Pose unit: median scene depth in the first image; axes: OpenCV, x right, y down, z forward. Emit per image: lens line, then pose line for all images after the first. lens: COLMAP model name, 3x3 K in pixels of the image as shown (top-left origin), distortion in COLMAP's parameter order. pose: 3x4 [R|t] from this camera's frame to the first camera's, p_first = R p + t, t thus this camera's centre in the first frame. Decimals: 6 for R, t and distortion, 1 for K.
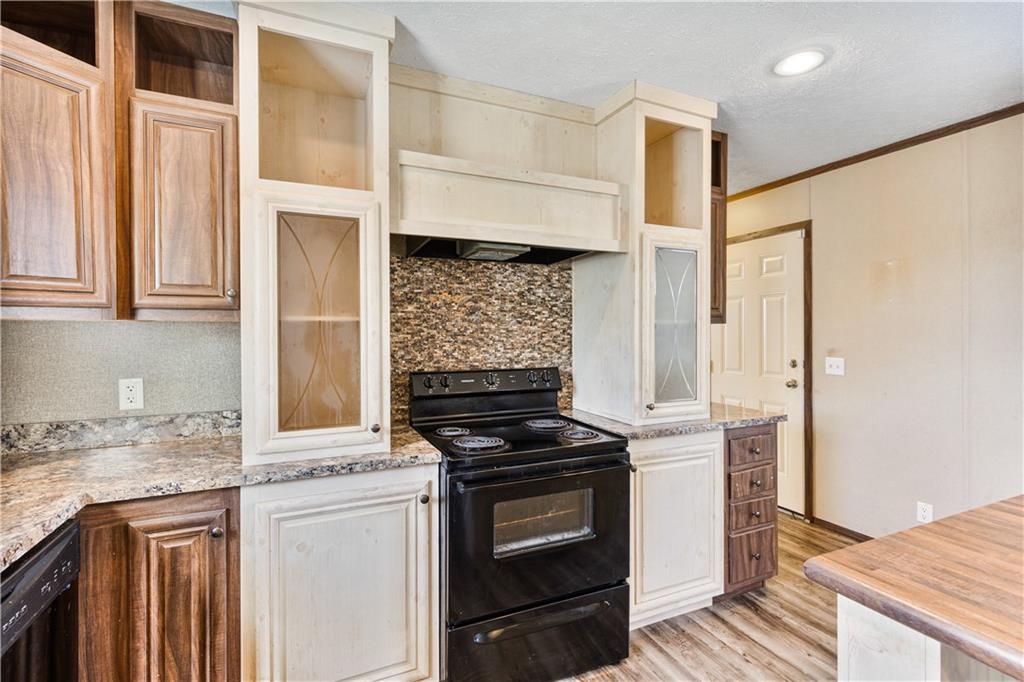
lens RADIAL K [[472.1, 0, 513.3], [0, 472.1, 334.4], [0, 0, 1]] dist [0.007858, -0.001395]
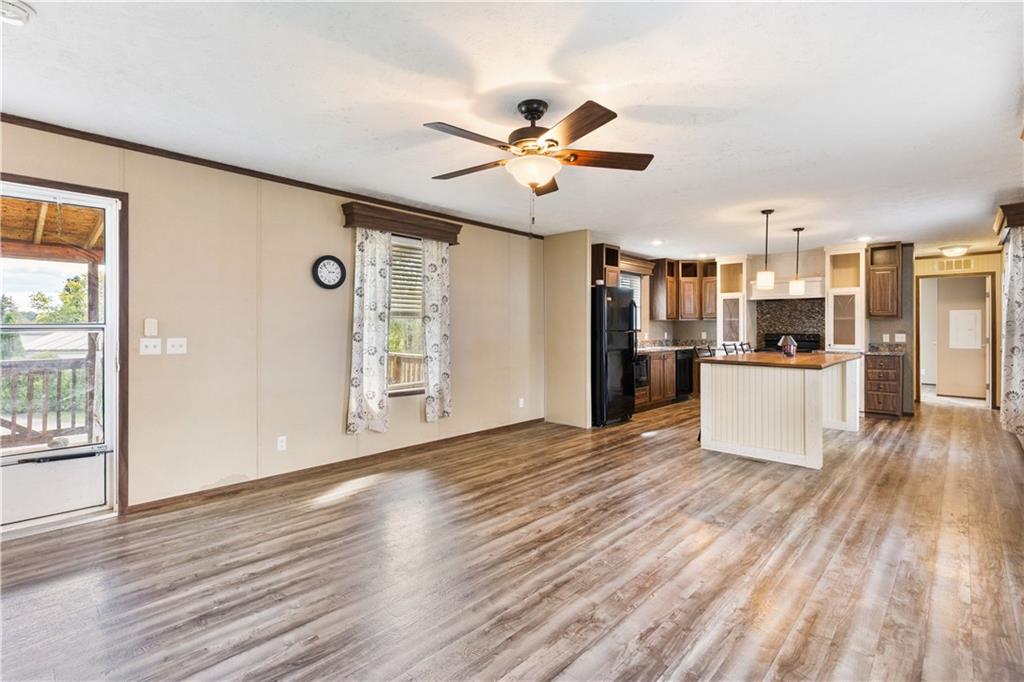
lens RADIAL K [[472.1, 0, 506.8], [0, 472.1, 324.6], [0, 0, 1]] dist [0.007858, -0.001395]
pose [[0.380527, -0.001295, -0.924769, 3.088631], [-0.009162, 0.999945, -0.005170, 0.064295], [0.924725, 0.010440, 0.380494, -2.883369]]
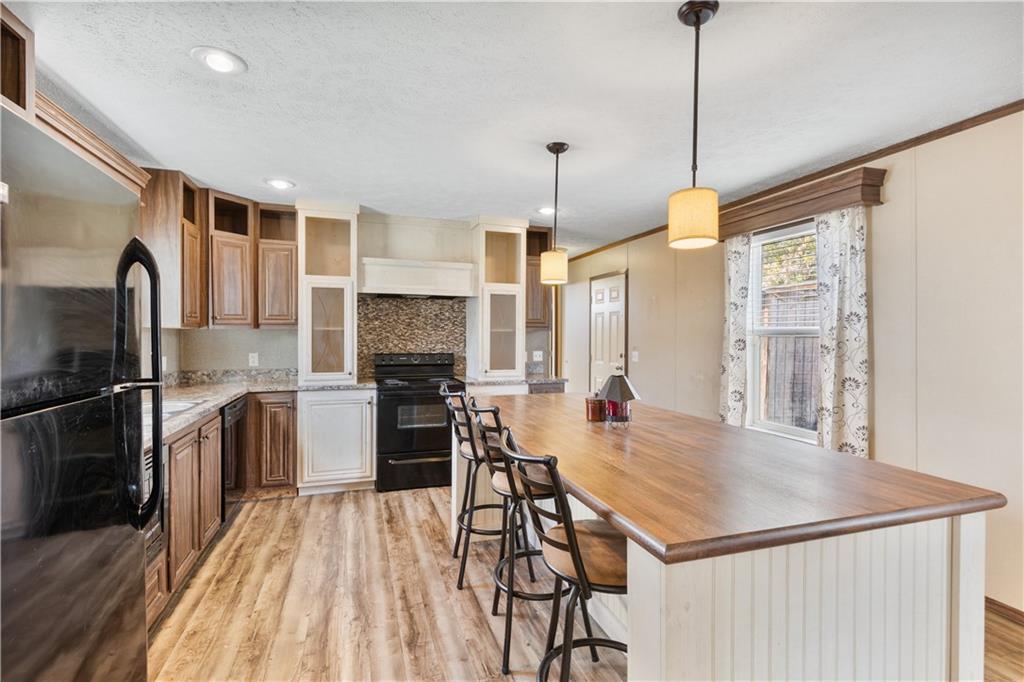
lens RADIAL K [[472.1, 0, 511.4], [0, 472.1, 337.9], [0, 0, 1]] dist [0.007858, -0.001395]
pose [[0.995249, 0.008455, -0.096991, 0.753161], [-0.008270, 0.999963, 0.002308, 0.000999], [0.097007, -0.001495, 0.995283, -1.314073]]
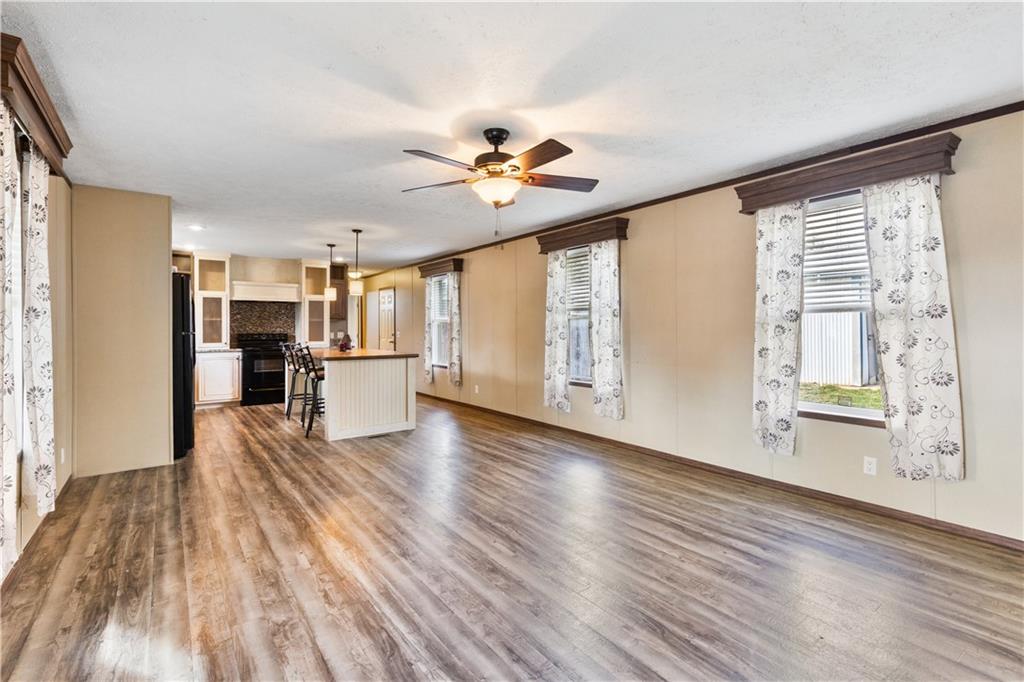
lens RADIAL K [[472.1, 0, 510.6], [0, 472.1, 325.3], [0, 0, 1]] dist [0.007858, -0.001395]
pose [[0.978136, -0.001133, 0.207962, 1.407492], [0.003263, 0.999946, -0.009904, 0.074844], [-0.207940, 0.010366, 0.978087, -3.927768]]
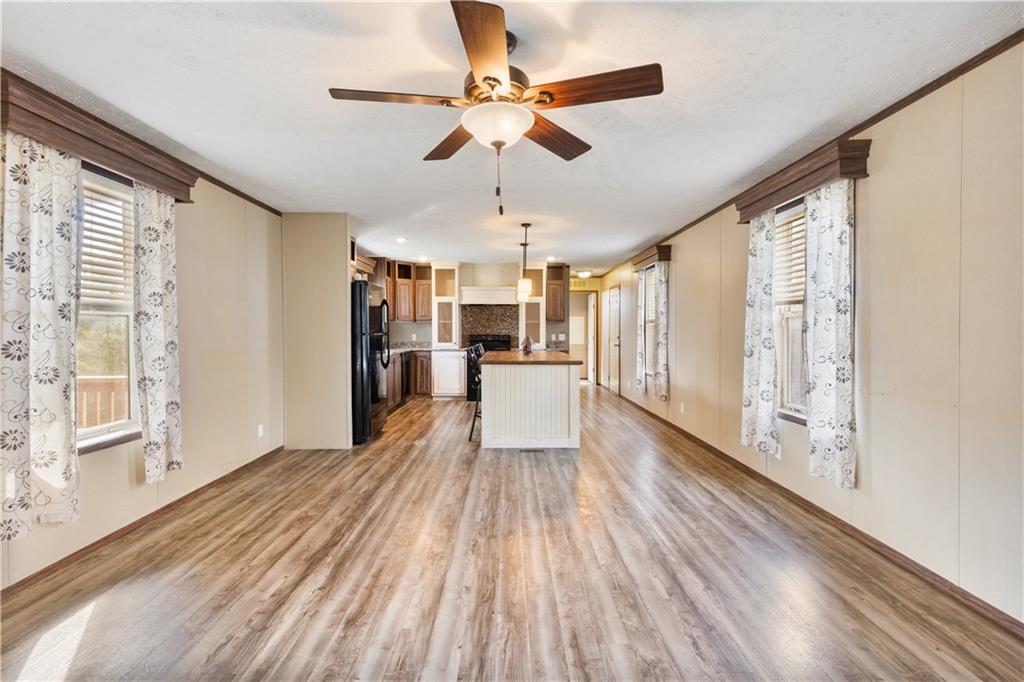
lens RADIAL K [[472.1, 0, 509.1], [0, 472.1, 335.2], [0, 0, 1]] dist [0.007858, -0.001395]
pose [[0.914242, 0.007138, -0.405106, 2.218708], [-0.004454, 0.999961, 0.007568, 0.068278], [0.405144, -0.005114, 0.914238, -3.288241]]
